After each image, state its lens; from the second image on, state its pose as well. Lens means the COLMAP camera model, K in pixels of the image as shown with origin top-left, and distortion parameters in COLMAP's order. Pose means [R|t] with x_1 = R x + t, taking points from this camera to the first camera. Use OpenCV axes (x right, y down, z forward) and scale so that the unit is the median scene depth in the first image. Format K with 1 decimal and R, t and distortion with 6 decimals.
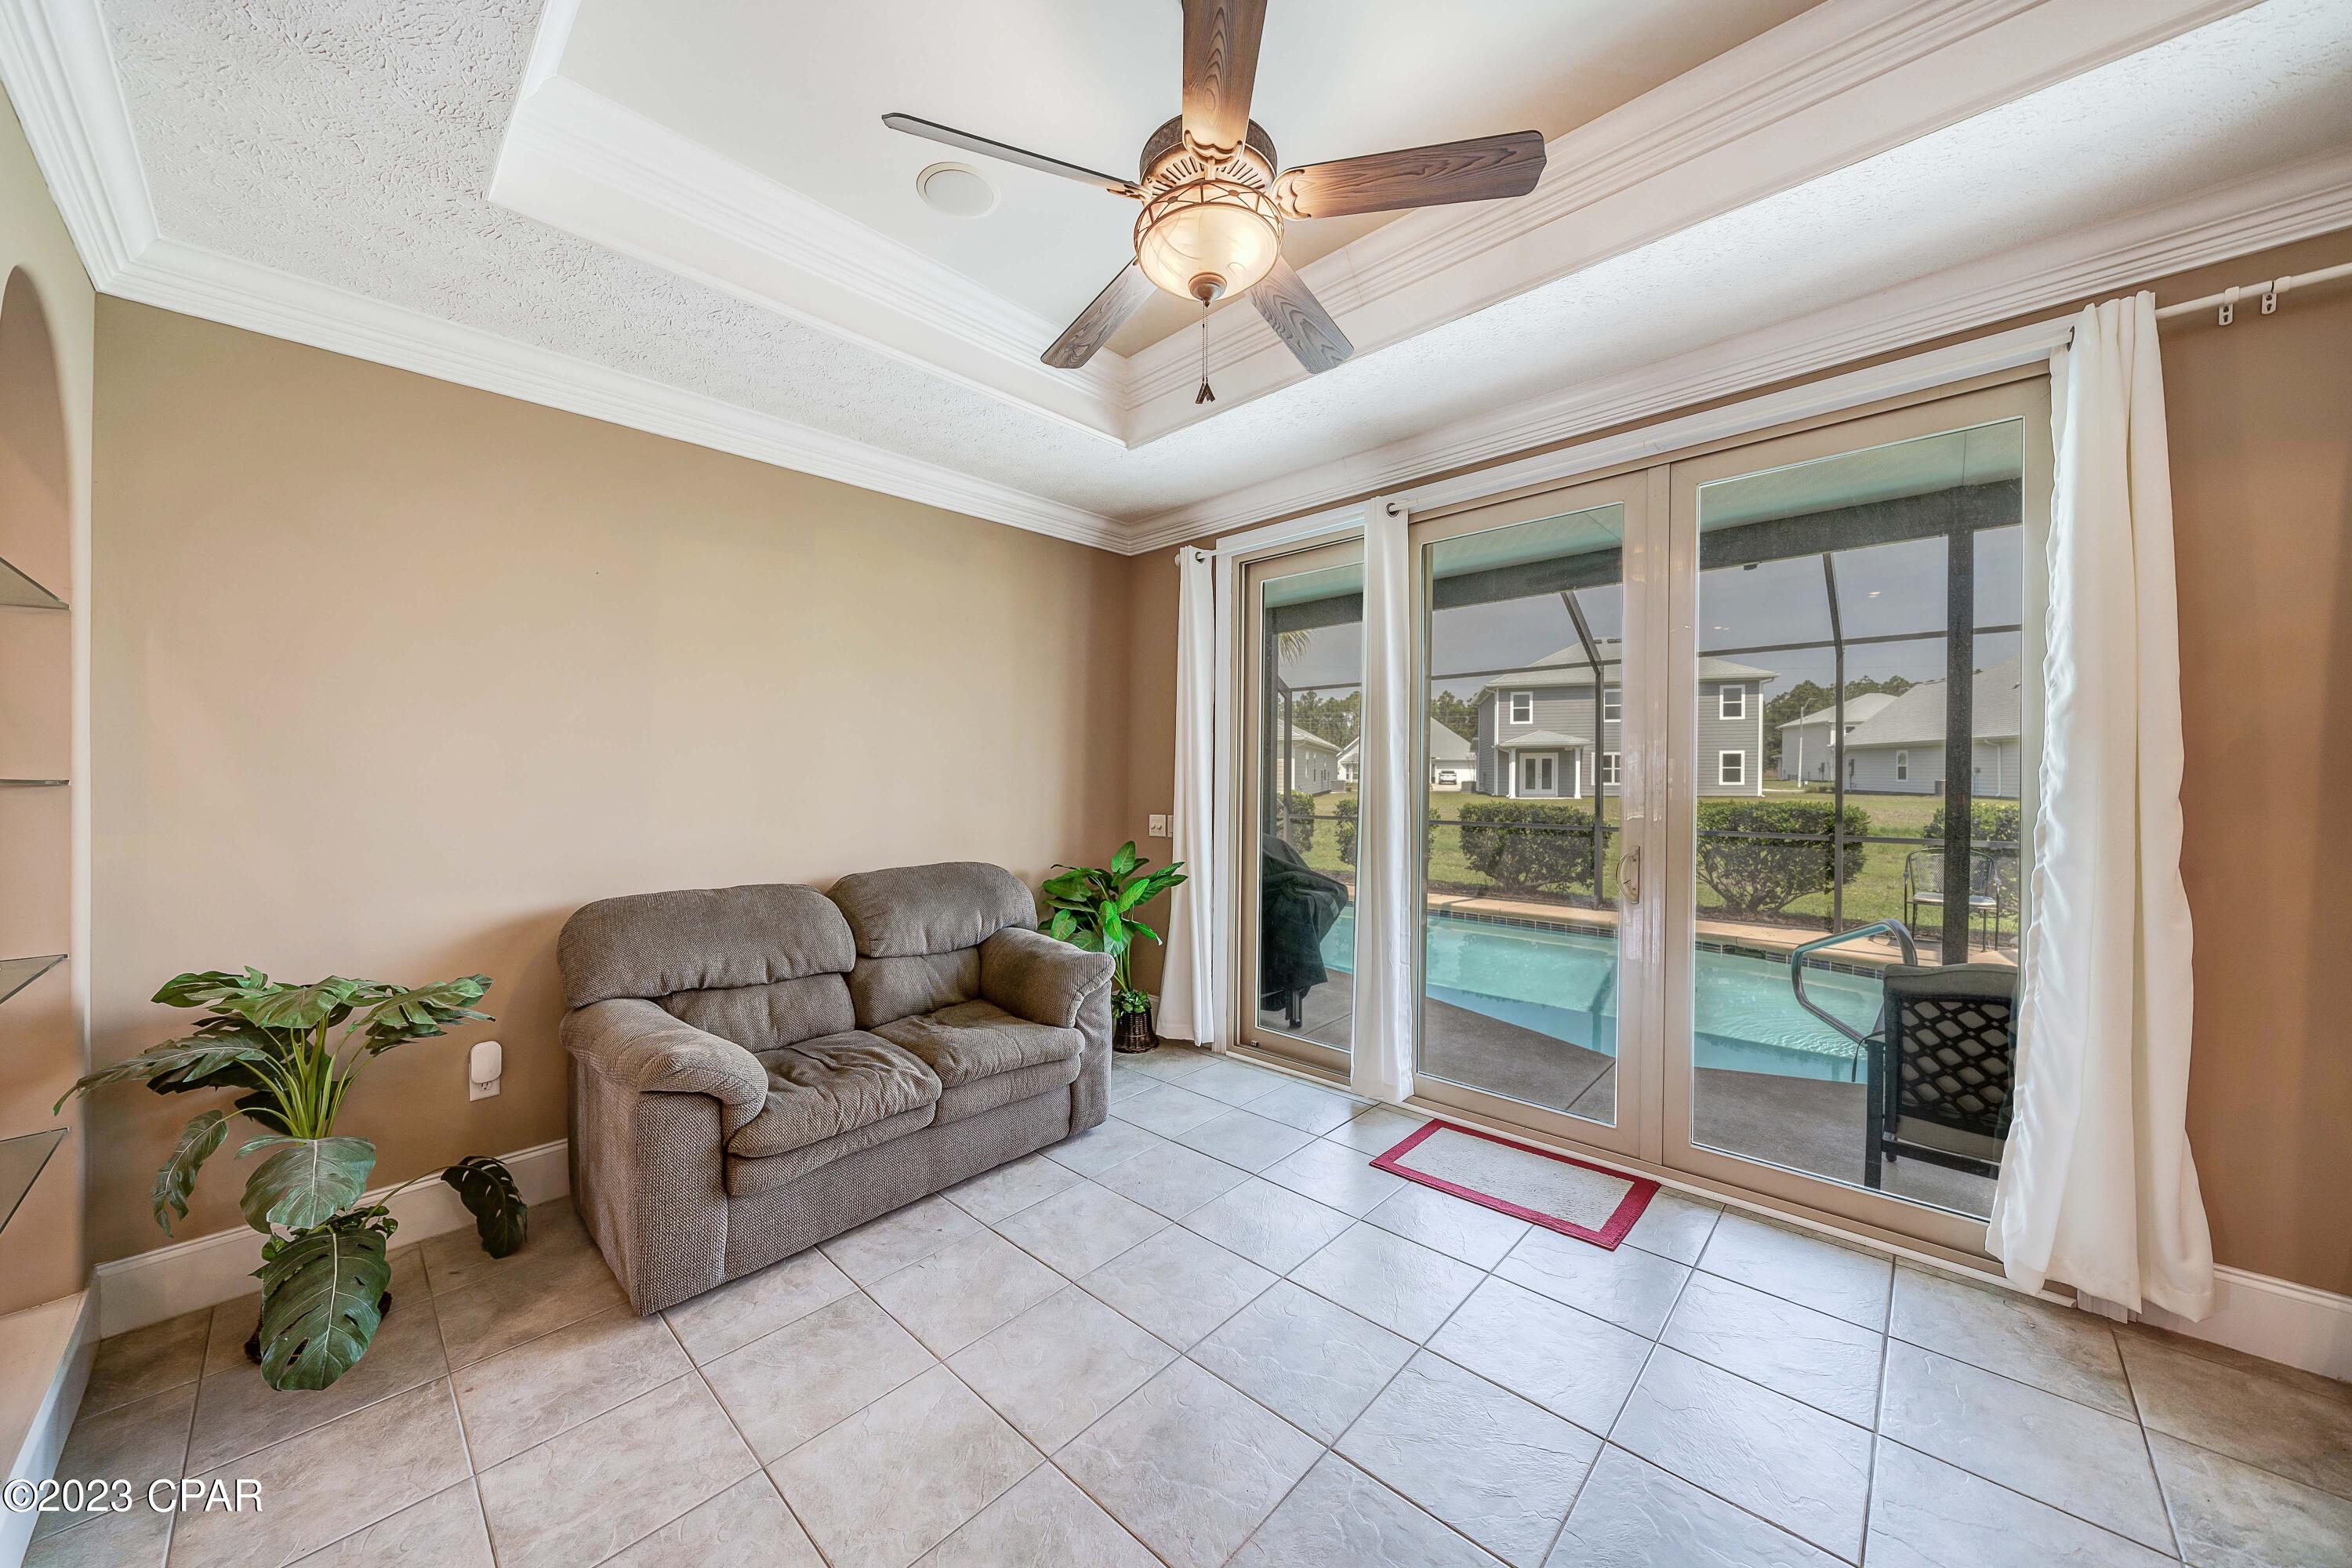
lens RADIAL K [[817.2, 0, 1164.4], [0, 817.2, 795.3], [0, 0, 1]] dist [-0.000199, -0.000016]
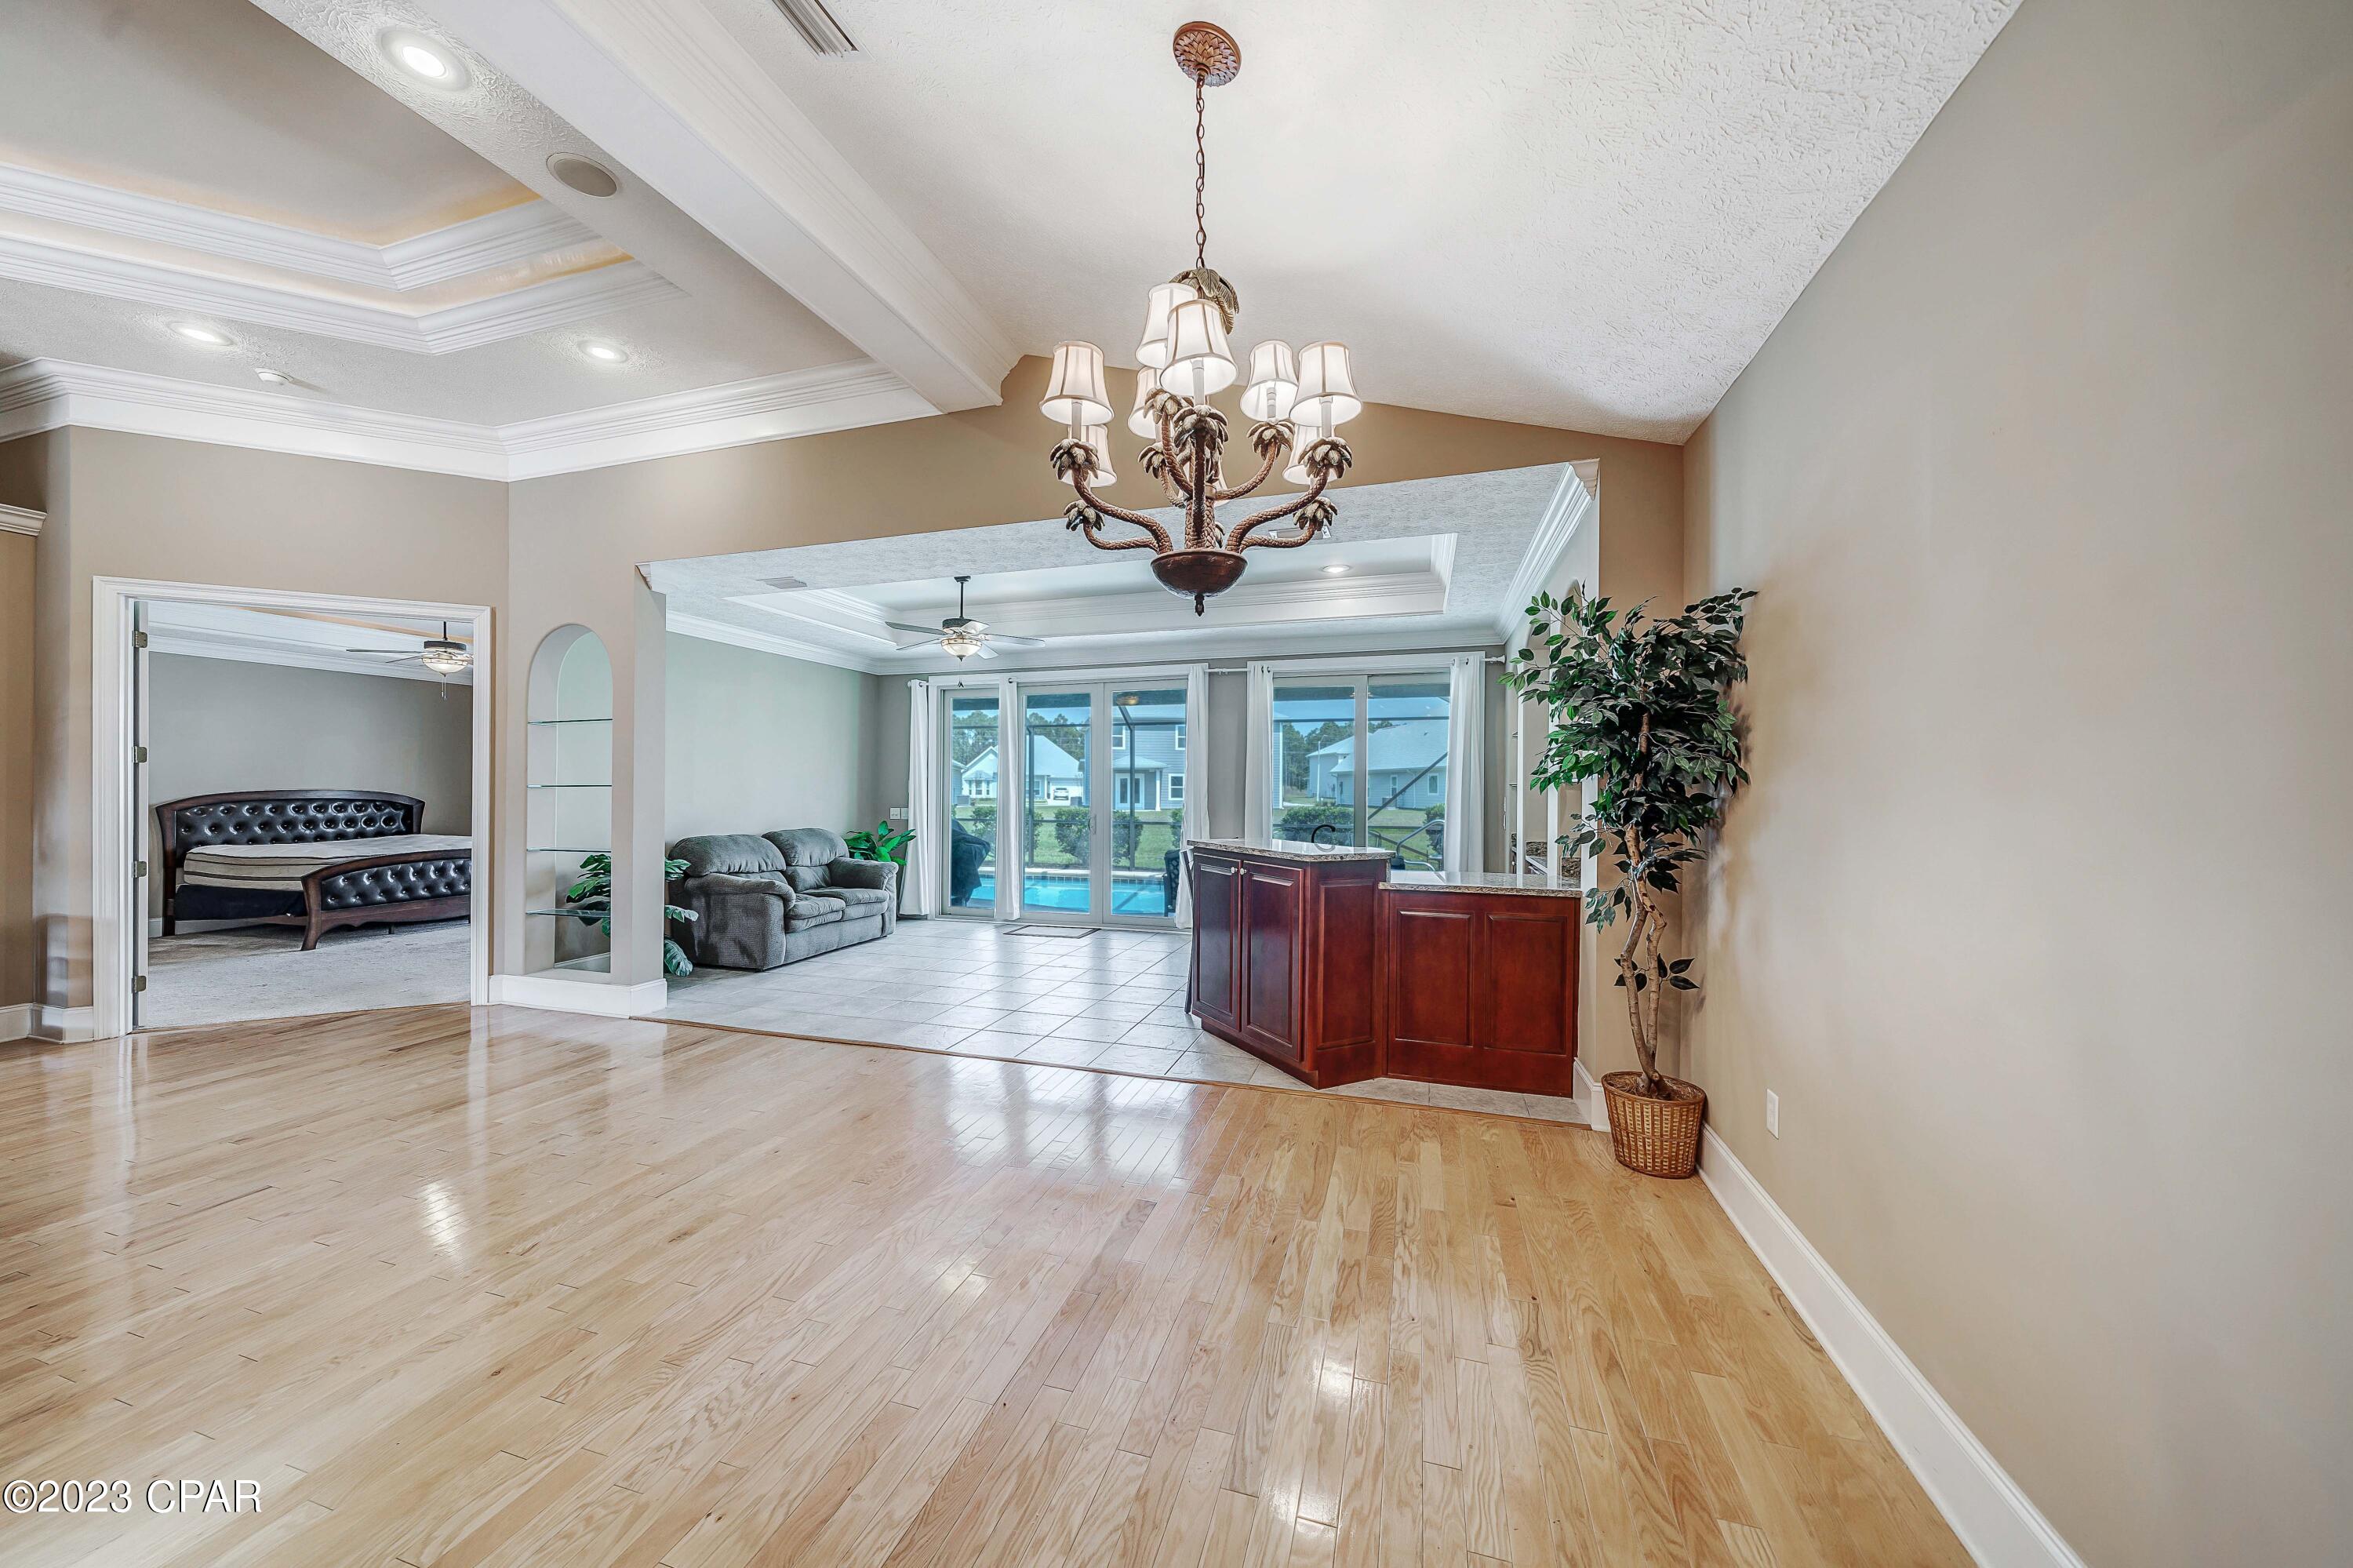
lens RADIAL K [[817.6, 0, 1171.7], [0, 817.6, 802.7], [0, 0, 1]] dist [-0.000199, -0.000016]
pose [[0.893532, 0.000524, 0.448999, -0.324911], [0.004021, 0.999950, -0.009168, 0.033882], [-0.448981, 0.009997, 0.893485, -1.164562]]
